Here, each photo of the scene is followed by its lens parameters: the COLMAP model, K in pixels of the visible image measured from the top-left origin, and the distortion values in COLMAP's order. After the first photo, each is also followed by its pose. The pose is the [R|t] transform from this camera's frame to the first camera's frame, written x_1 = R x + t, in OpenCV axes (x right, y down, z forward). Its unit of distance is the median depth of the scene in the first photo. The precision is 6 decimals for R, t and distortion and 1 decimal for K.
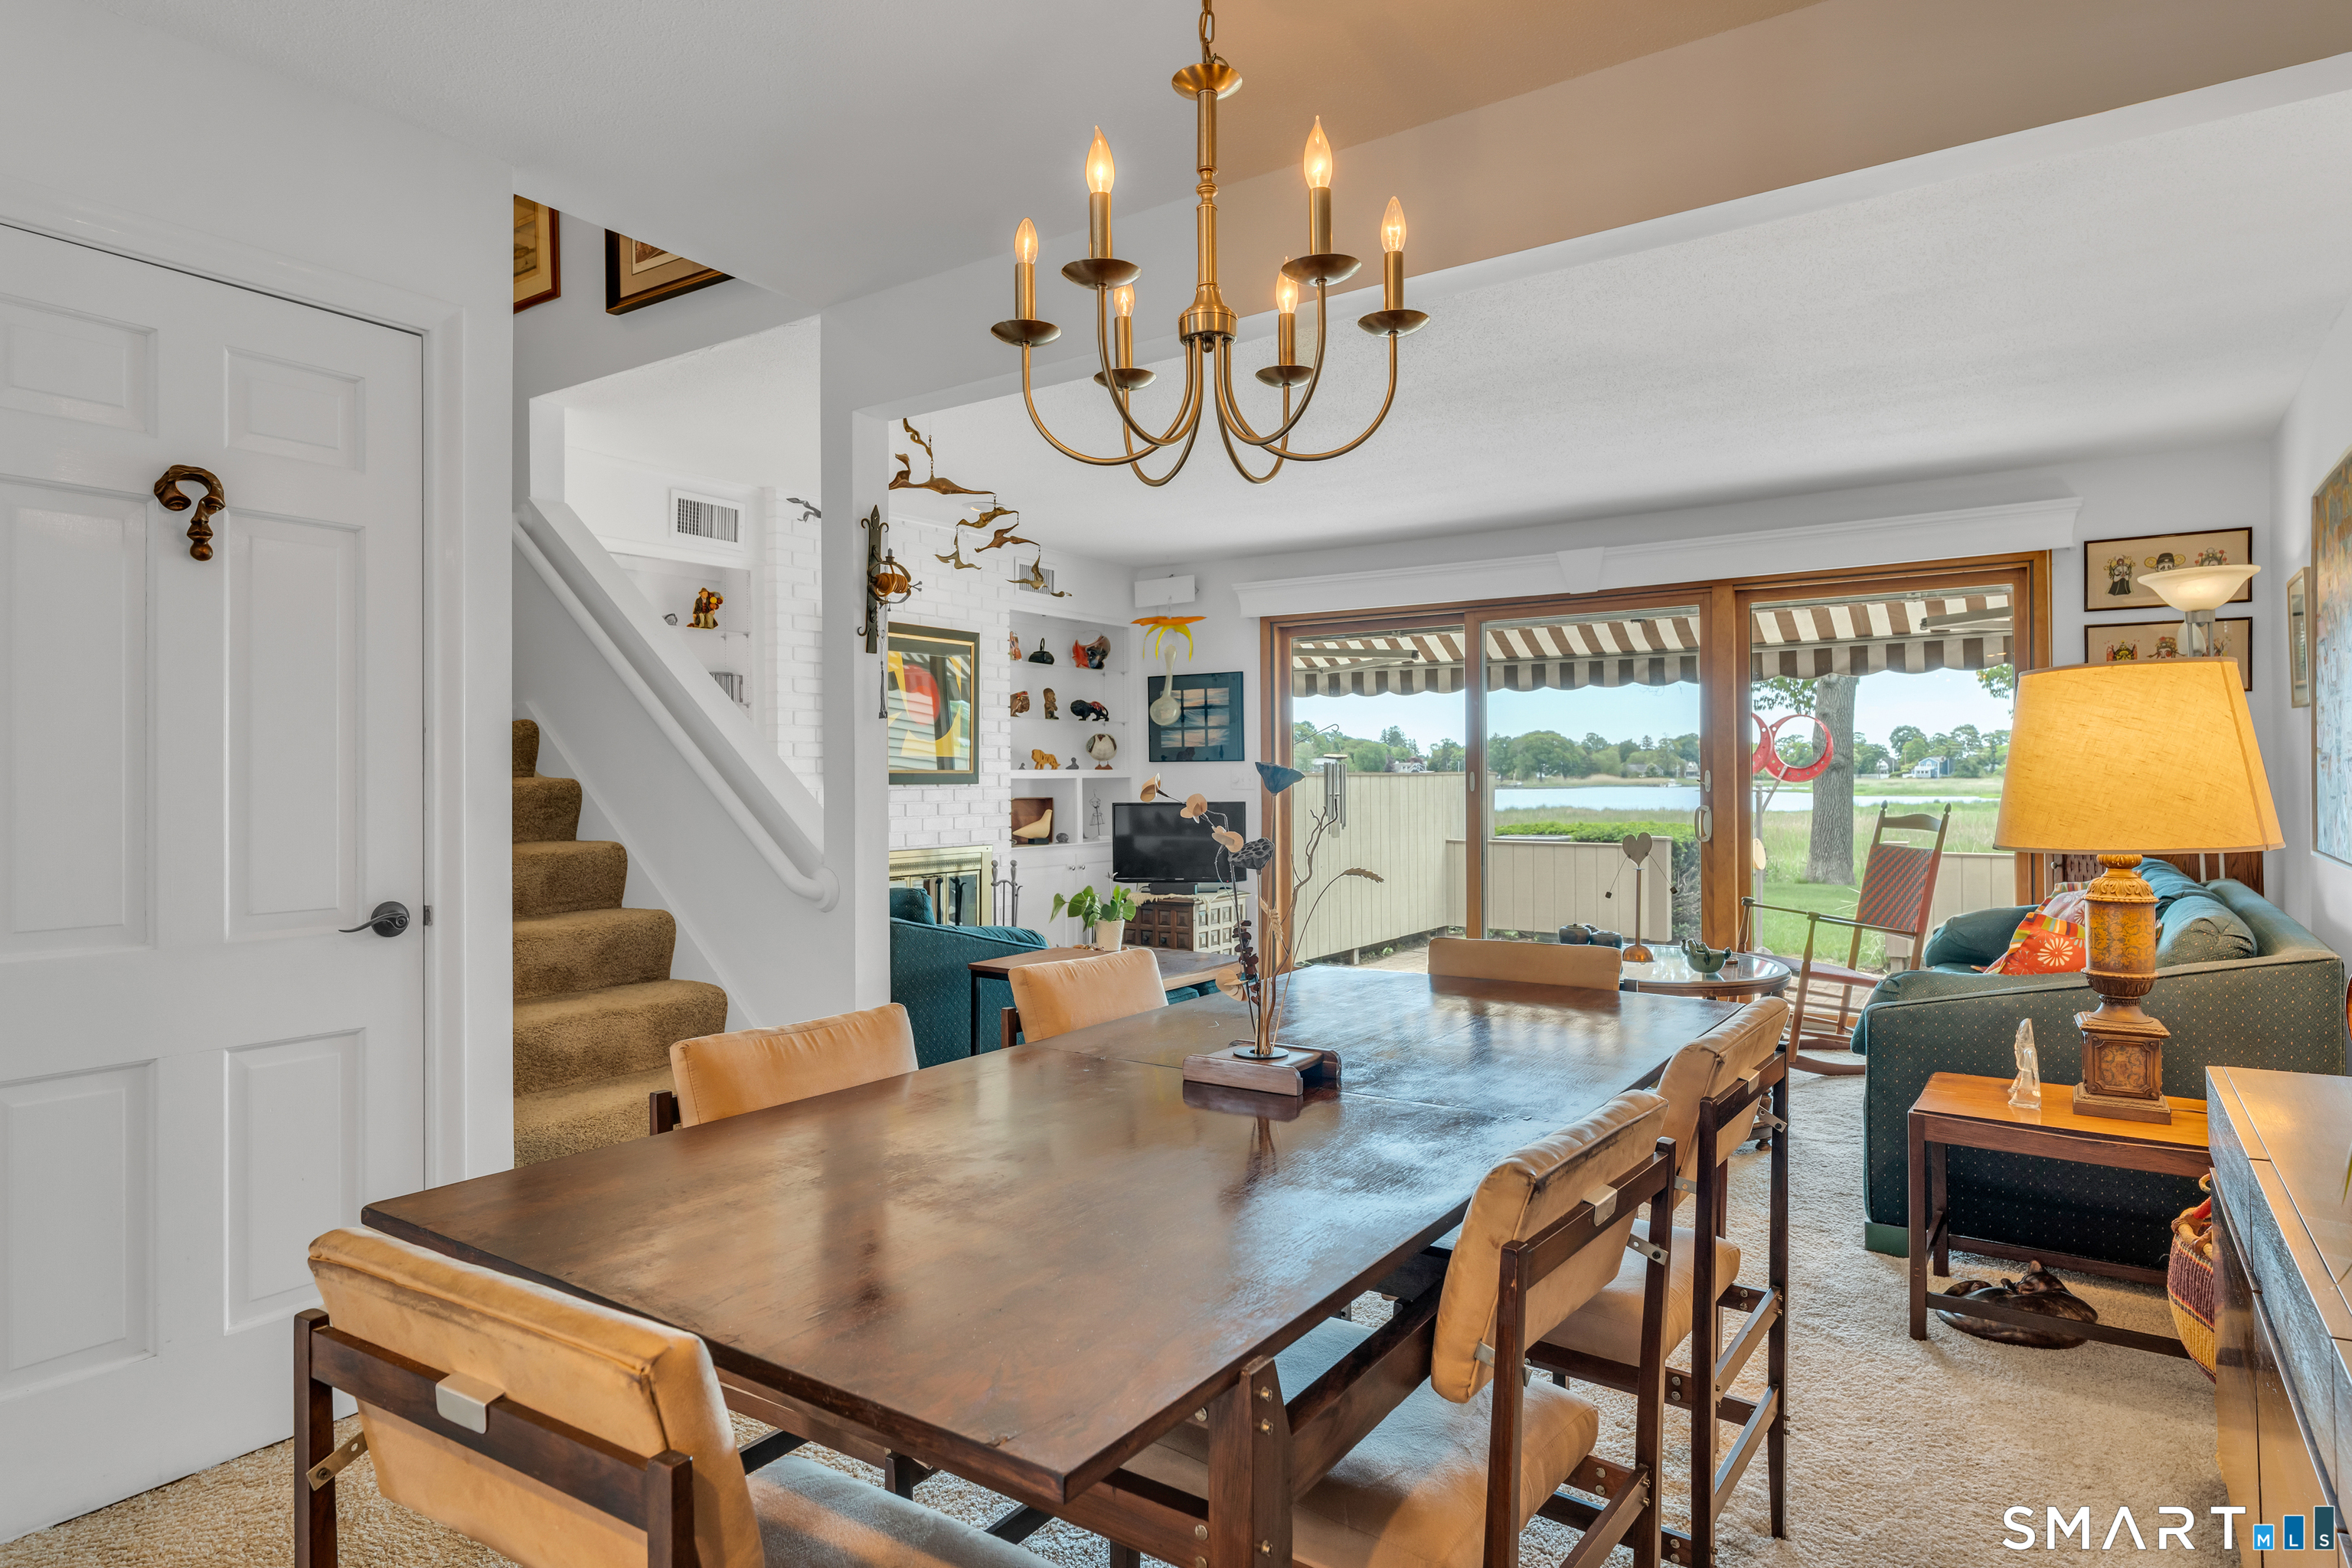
lens RADIAL K [[1320.3, 0, 1174.5], [0, 1320.3, 771.0], [0, 0, 1]] dist [0.006204, -0.004870]
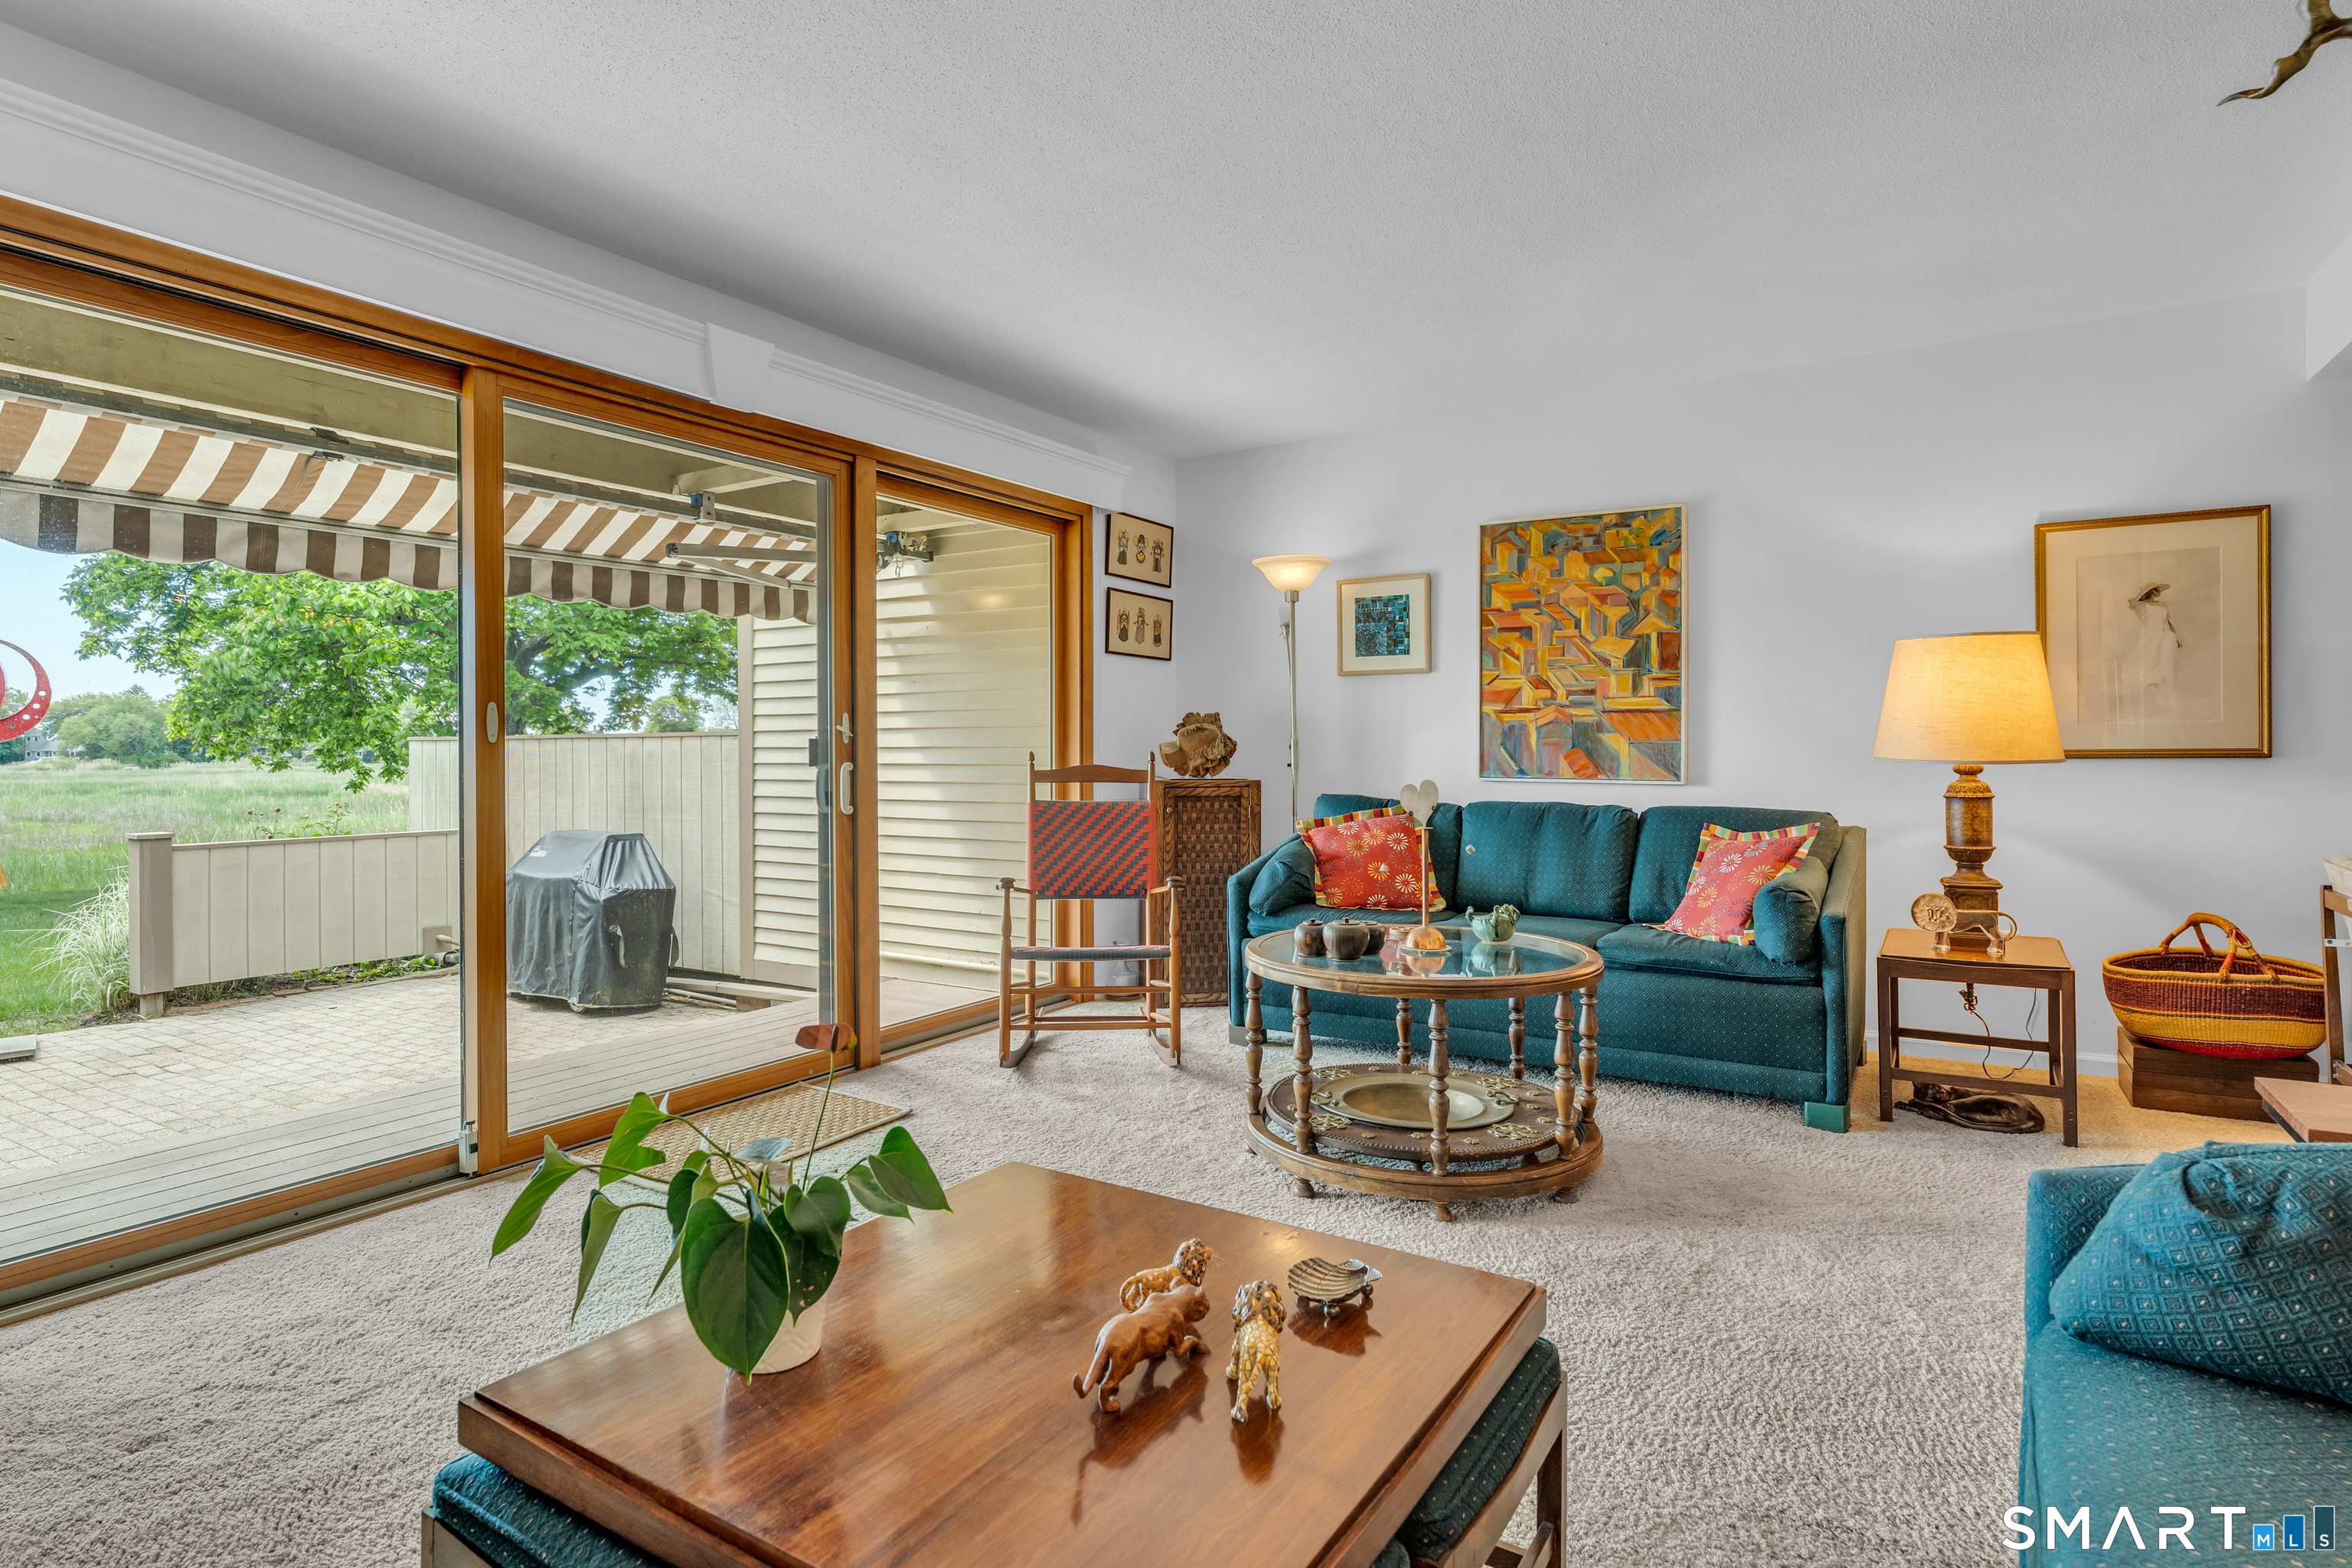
lens RADIAL K [[1213.2, 0, 1191.0], [0, 1213.2, 744.6], [0, 0, 1]] dist [-0.005520, -0.001281]
pose [[-0.045746, 0.009858, 0.998904, -0.205892], [0.000997, 0.999951, -0.009823, 0.018882], [-0.998953, 0.000547, -0.045754, 0.693543]]
